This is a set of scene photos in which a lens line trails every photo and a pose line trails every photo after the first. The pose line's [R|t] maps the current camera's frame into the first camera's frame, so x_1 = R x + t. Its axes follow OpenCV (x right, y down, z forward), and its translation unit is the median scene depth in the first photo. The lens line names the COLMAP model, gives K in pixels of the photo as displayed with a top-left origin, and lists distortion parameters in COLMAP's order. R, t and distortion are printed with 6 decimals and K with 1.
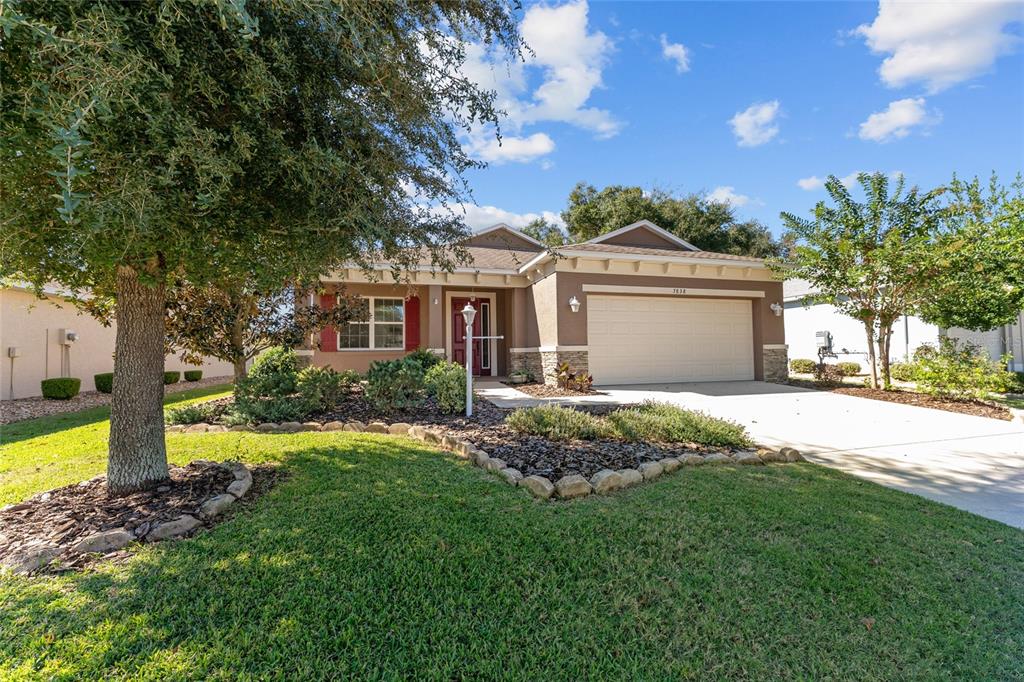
lens RADIAL K [[408.9, 0, 511.5], [0, 408.9, 337.8], [0, 0, 1]] dist [-0.000888, -0.000514]
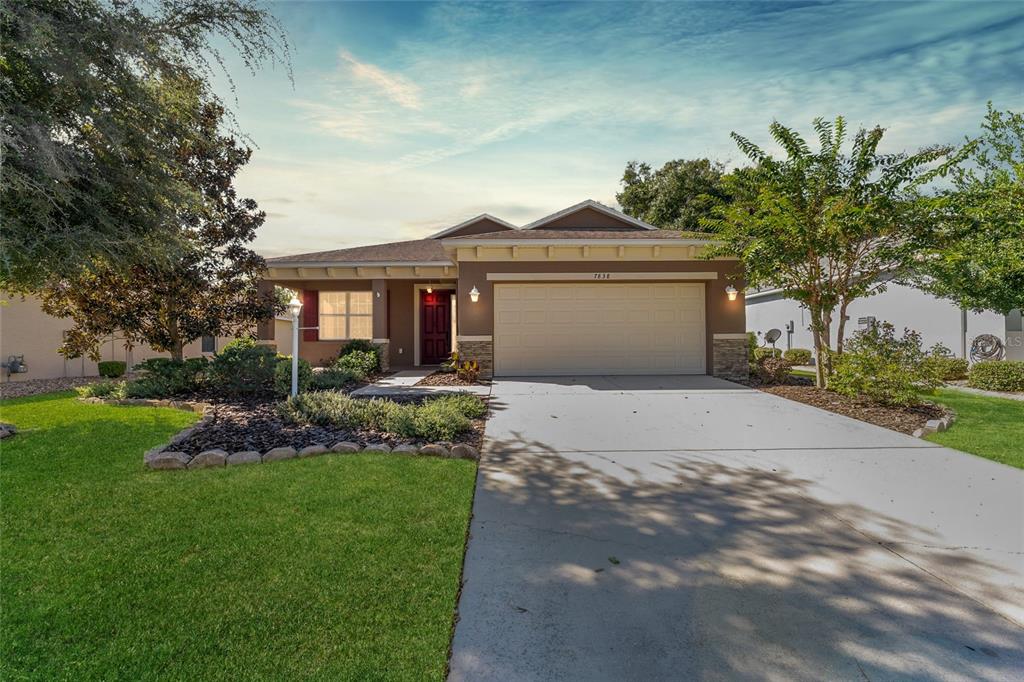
lens RADIAL K [[408.9, 0, 510.8], [0, 408.9, 345.1], [0, 0, 1]] dist [-0.000888, -0.000514]
pose [[0.969879, 0.003619, -0.243562, 0.410129], [0.006273, 0.999187, 0.039826, 0.002779], [0.243508, -0.040154, 0.969067, 0.048746]]
